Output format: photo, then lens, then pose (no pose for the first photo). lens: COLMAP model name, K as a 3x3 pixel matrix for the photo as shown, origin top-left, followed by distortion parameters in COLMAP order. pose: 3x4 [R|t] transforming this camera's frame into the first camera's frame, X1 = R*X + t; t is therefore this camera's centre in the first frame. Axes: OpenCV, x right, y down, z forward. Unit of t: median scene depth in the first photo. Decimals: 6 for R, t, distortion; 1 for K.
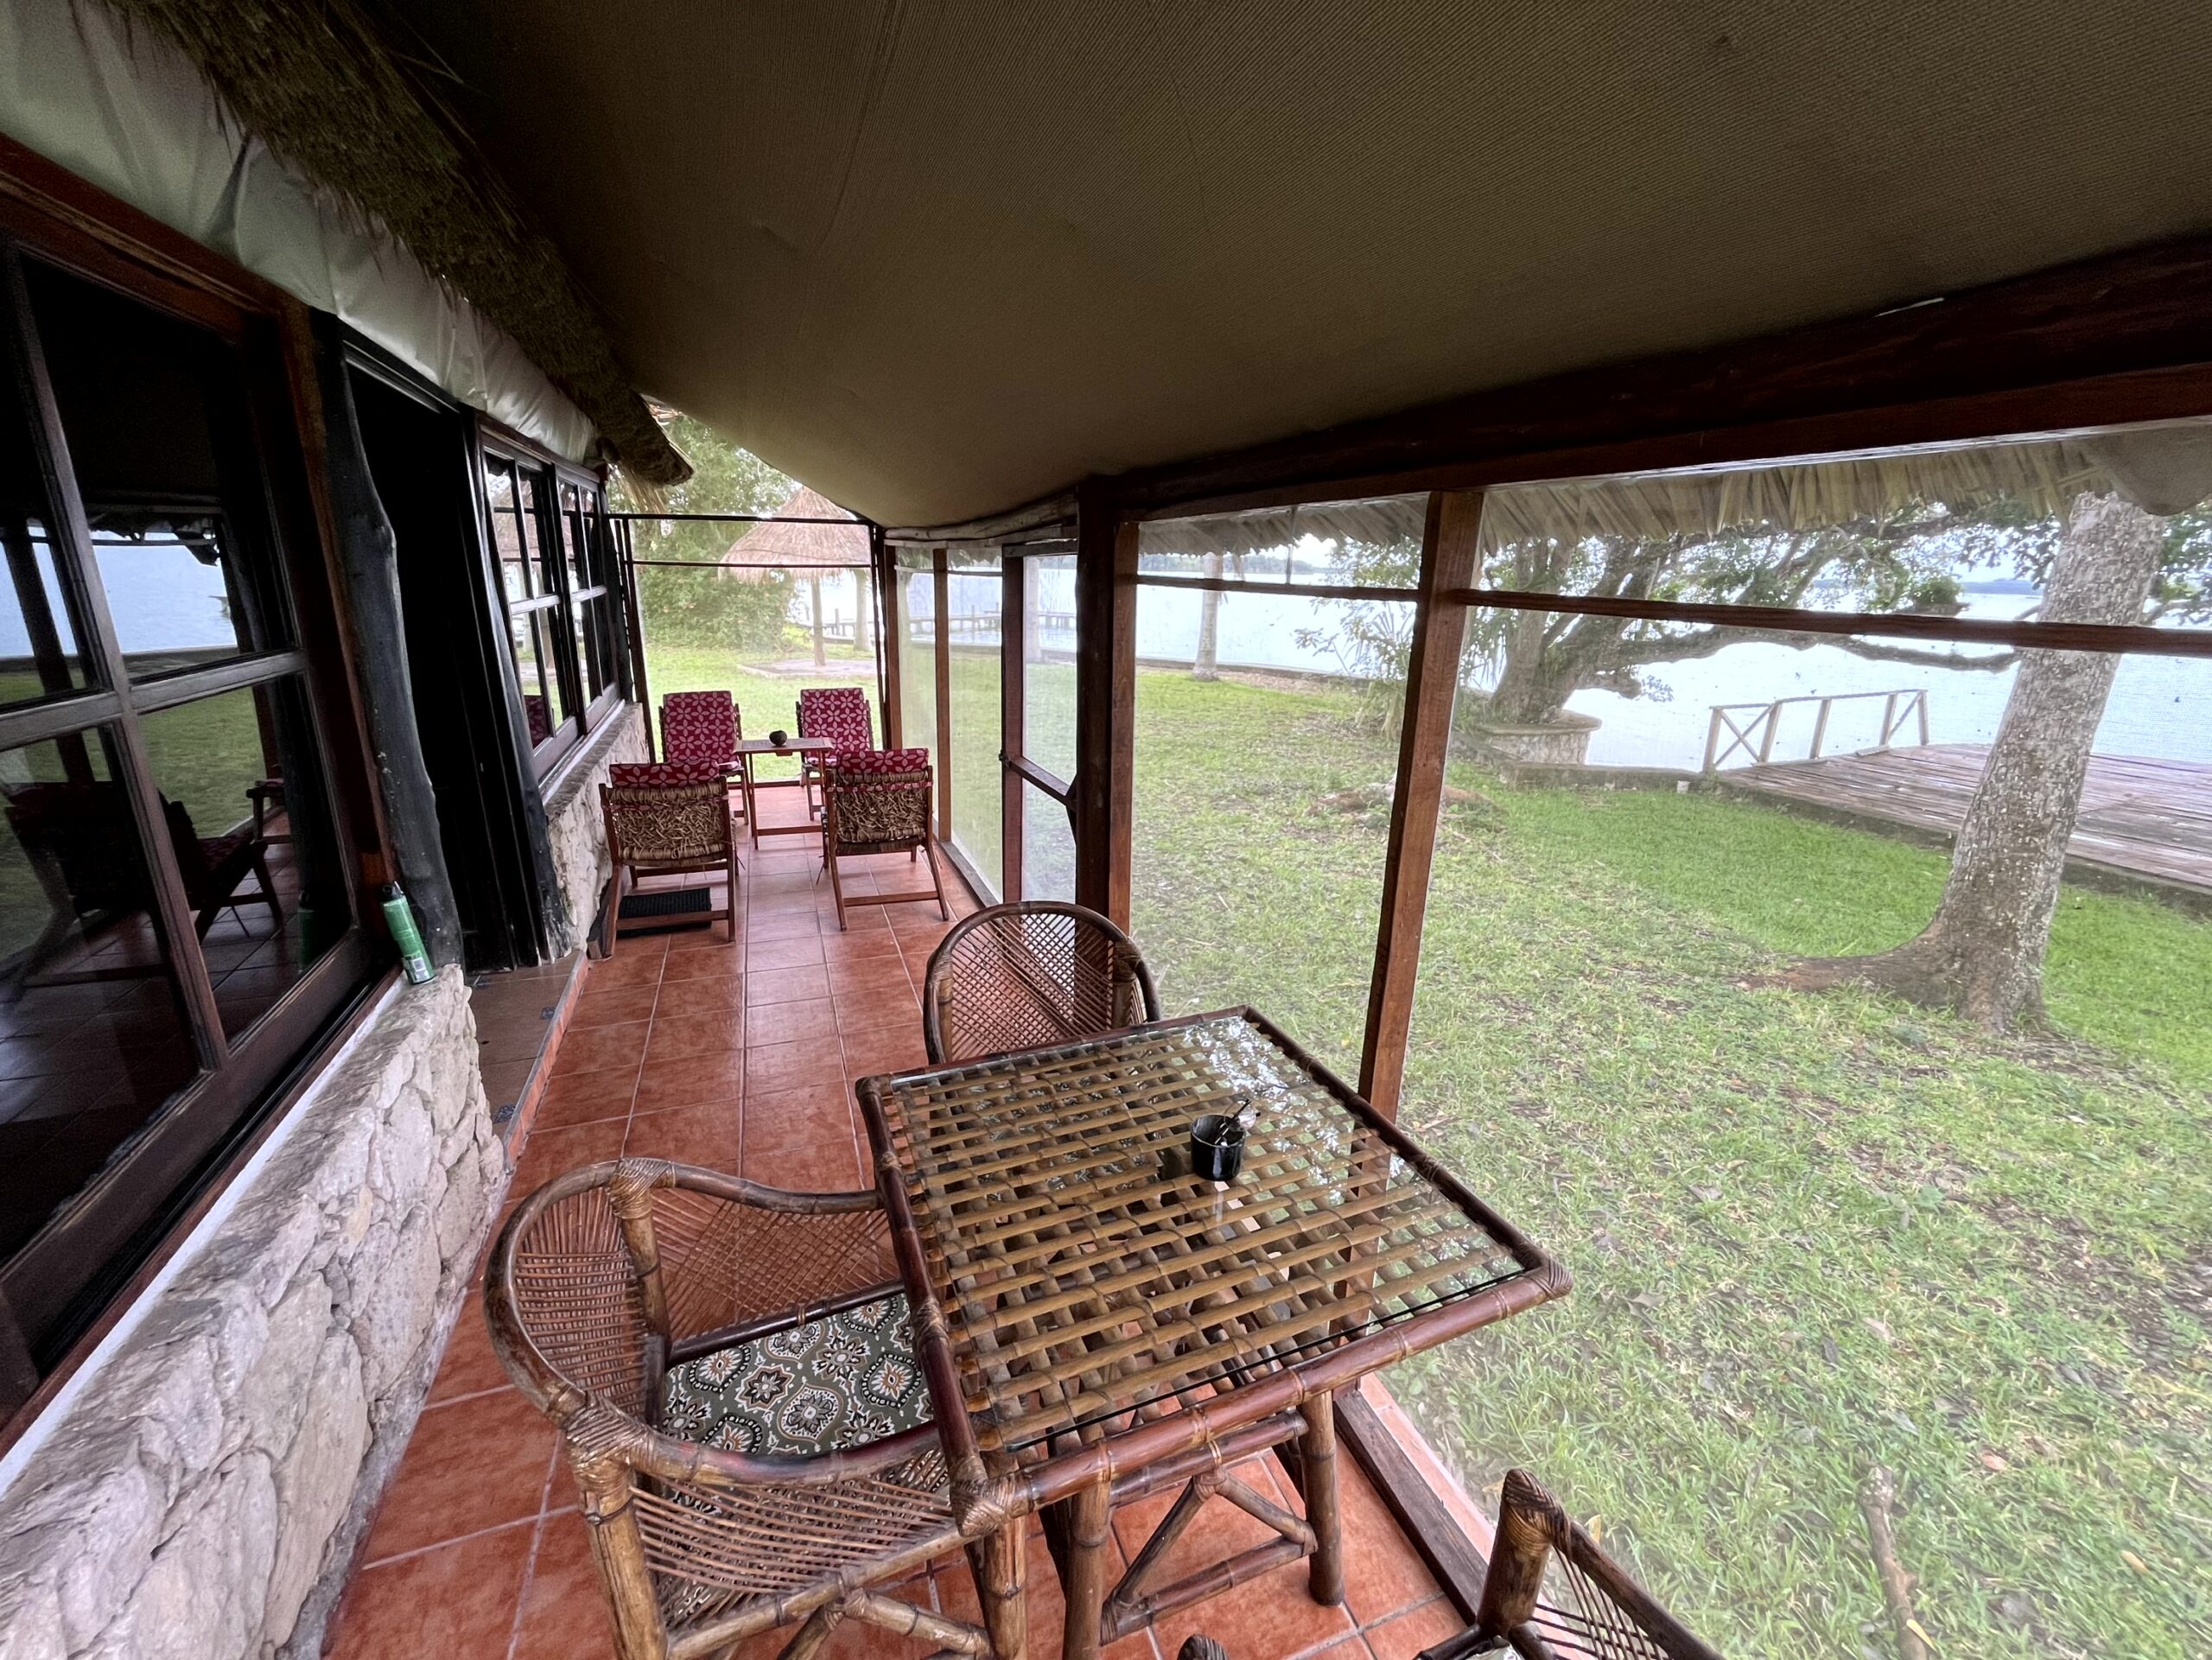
lens RADIAL K [[894.6, 0, 1108.7], [0, 894.6, 828.5], [0, 0, 1]] dist [-0.003398, -0.000266]
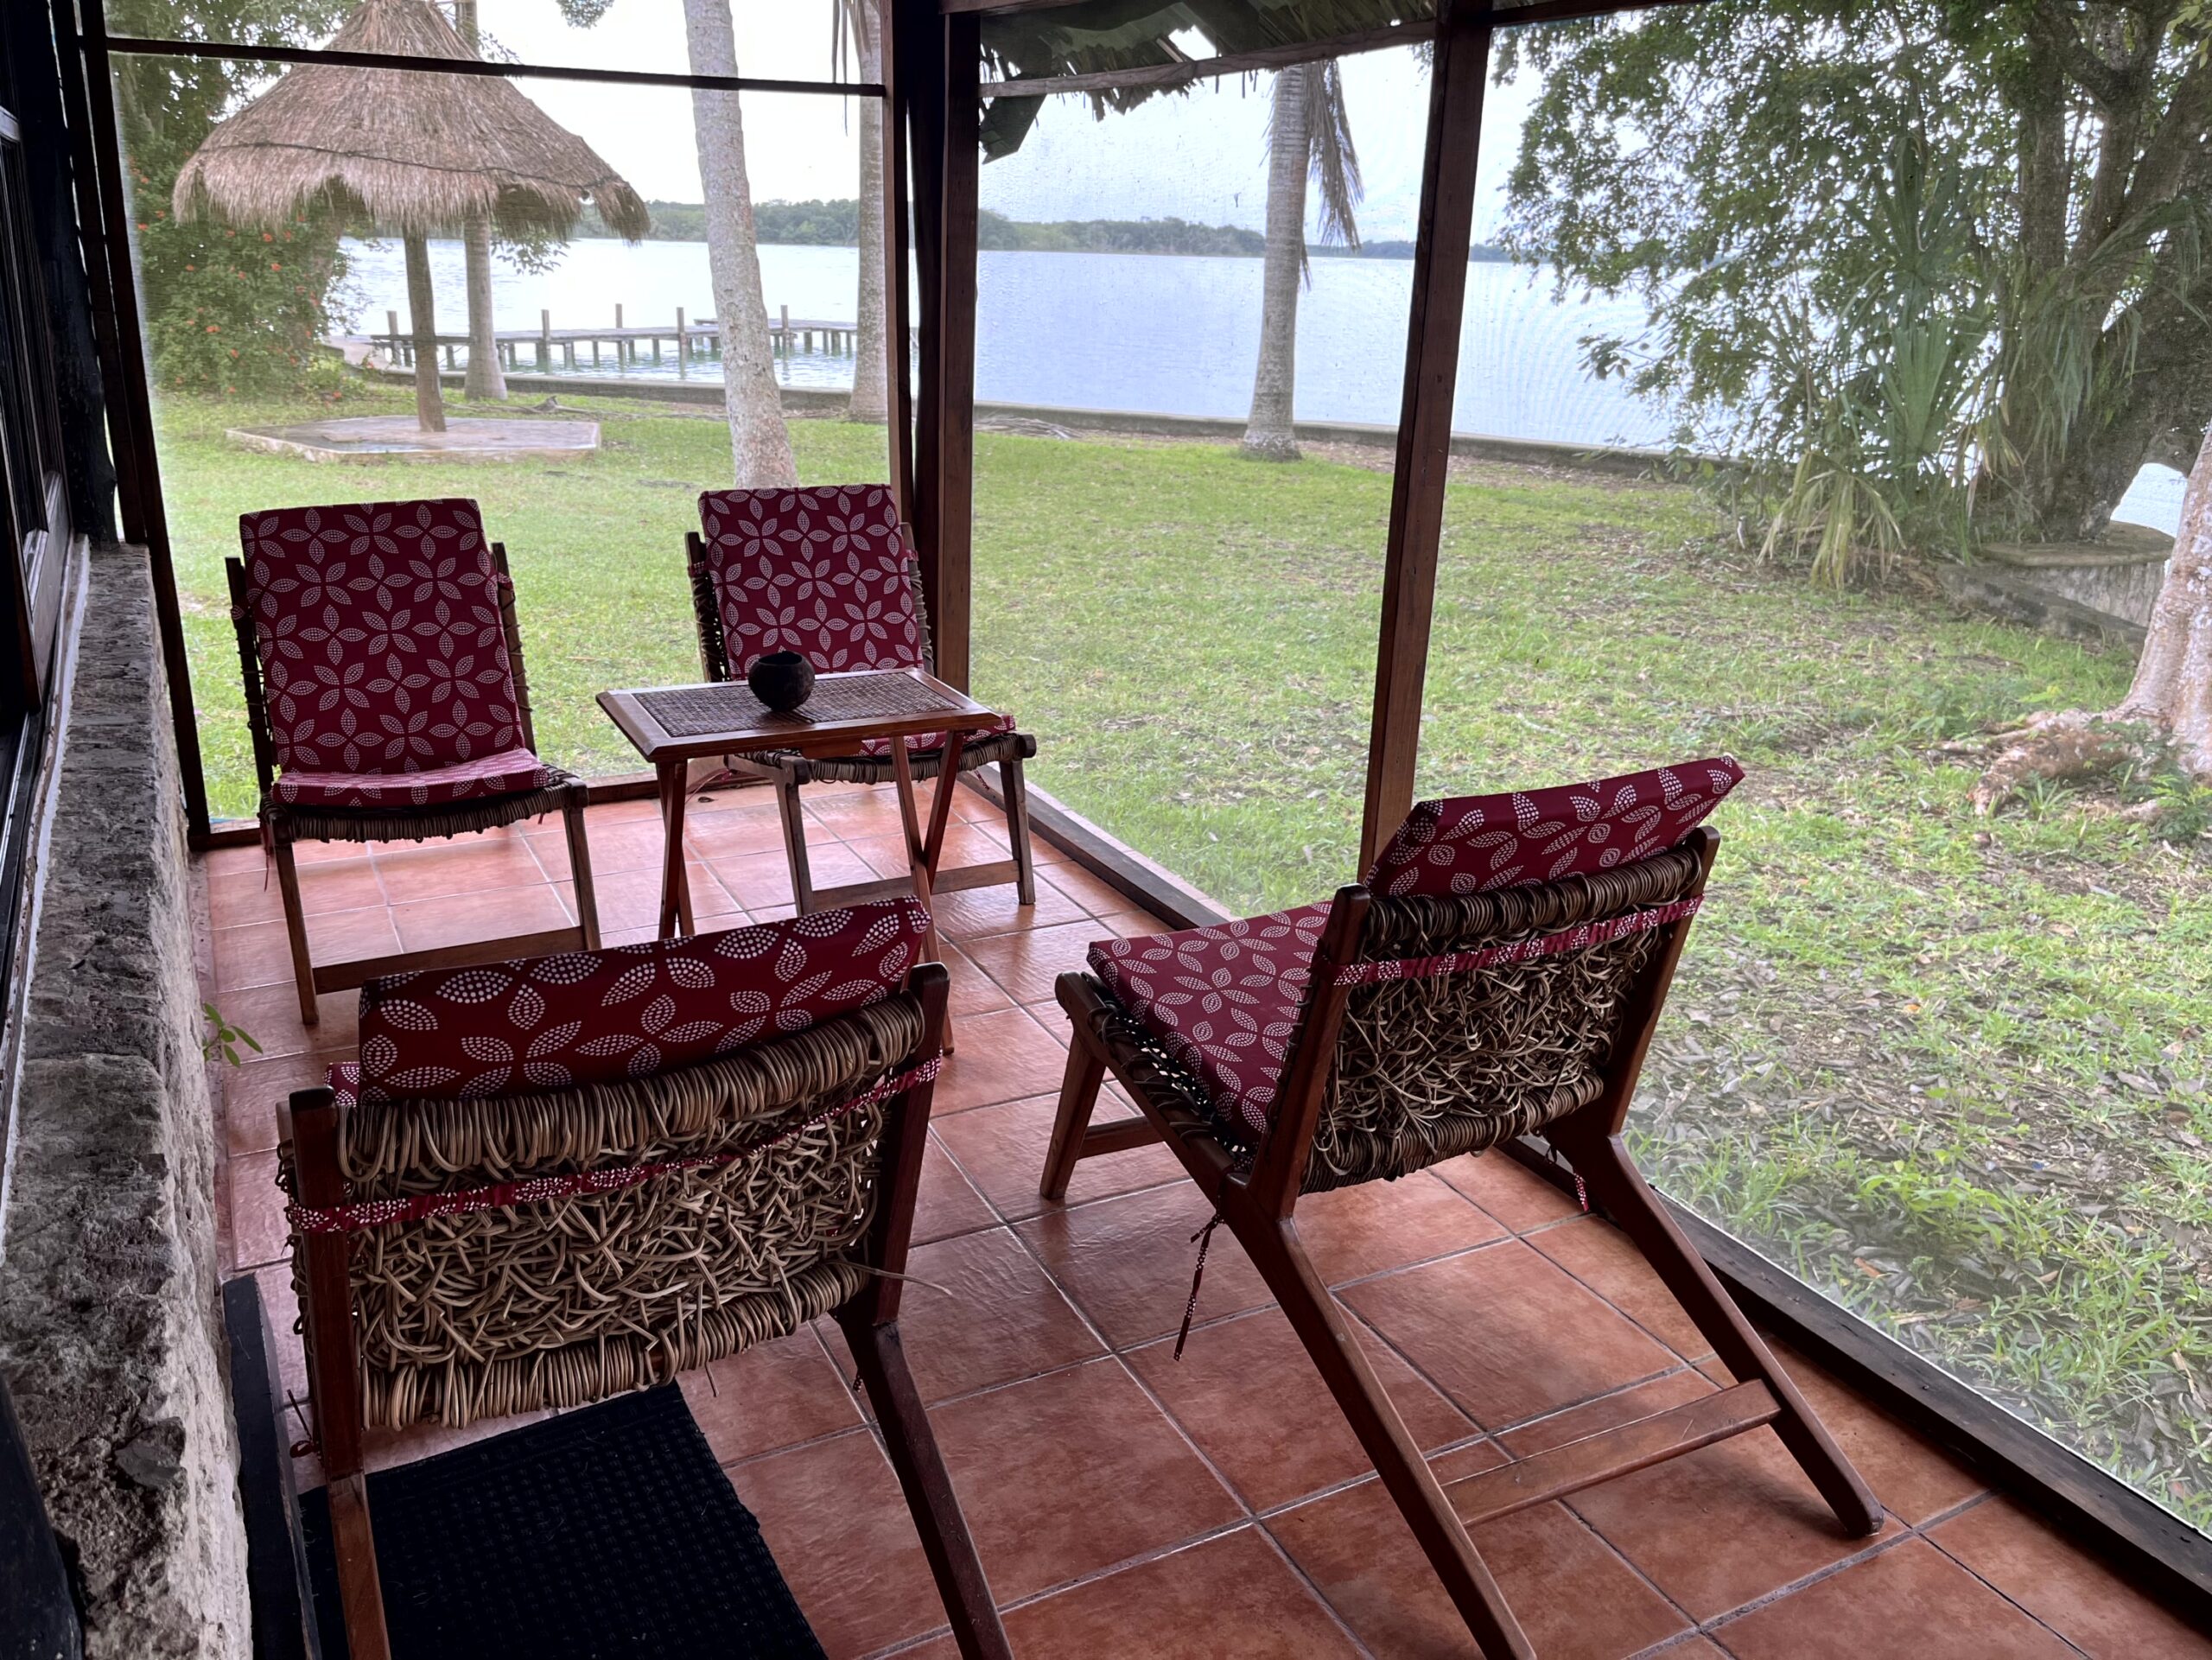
lens RADIAL K [[1684.8, 0, 1099.5], [0, 1684.8, 827.5], [0, 0, 1]] dist [0.022398, -0.002841]
pose [[0.992952, -0.035469, 0.113081, -0.281137], [0.029858, 0.998255, 0.050938, -0.068110], [-0.114690, -0.047203, 0.992279, 0.416469]]
